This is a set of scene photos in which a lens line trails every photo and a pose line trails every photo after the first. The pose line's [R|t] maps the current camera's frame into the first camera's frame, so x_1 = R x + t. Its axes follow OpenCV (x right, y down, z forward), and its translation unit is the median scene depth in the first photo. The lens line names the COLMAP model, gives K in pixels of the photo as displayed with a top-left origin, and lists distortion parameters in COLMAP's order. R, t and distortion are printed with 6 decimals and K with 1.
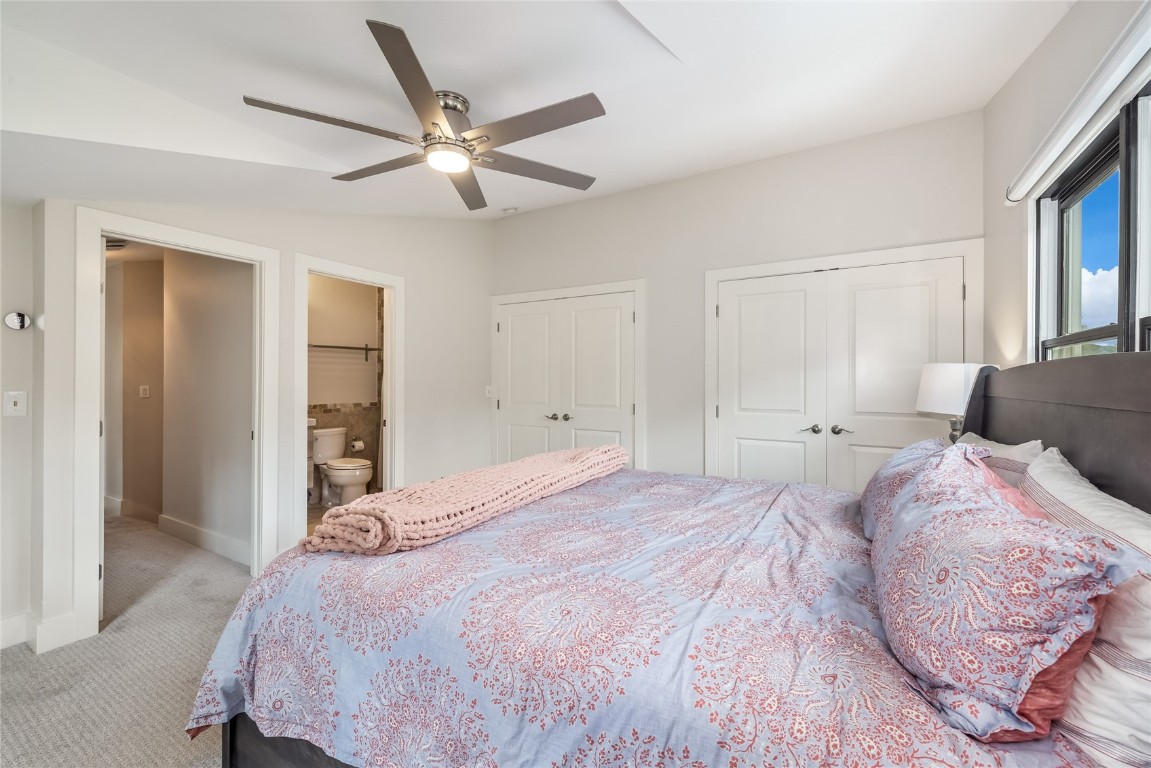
lens RADIAL K [[482.7, 0, 571.5], [0, 482.7, 384.0], [0, 0, 1]] dist [-0.001471, 0.001129]
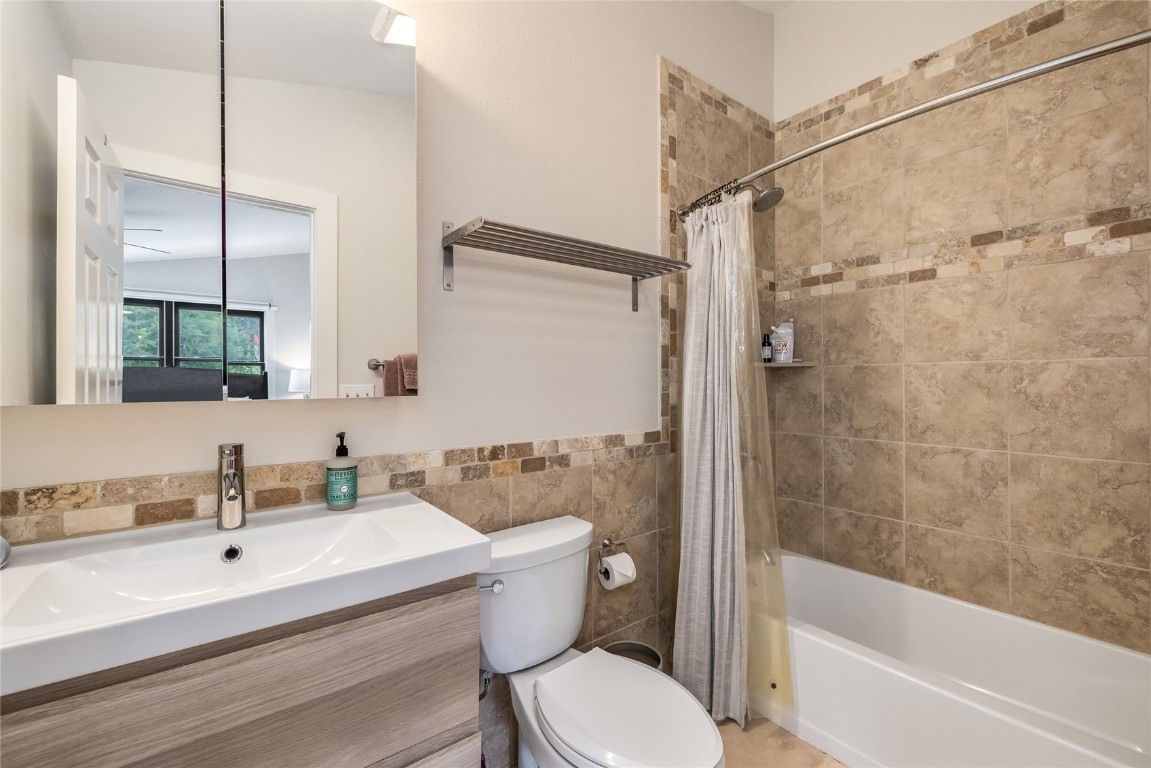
lens RADIAL K [[482.7, 0, 574.4], [0, 482.7, 383.1], [0, 0, 1]] dist [-0.001471, 0.001129]
pose [[0.934911, -0.004861, -0.354848, -0.352050], [0.003813, 0.999986, -0.003655, 0.004819], [0.354861, 0.002064, 0.934917, 0.683098]]
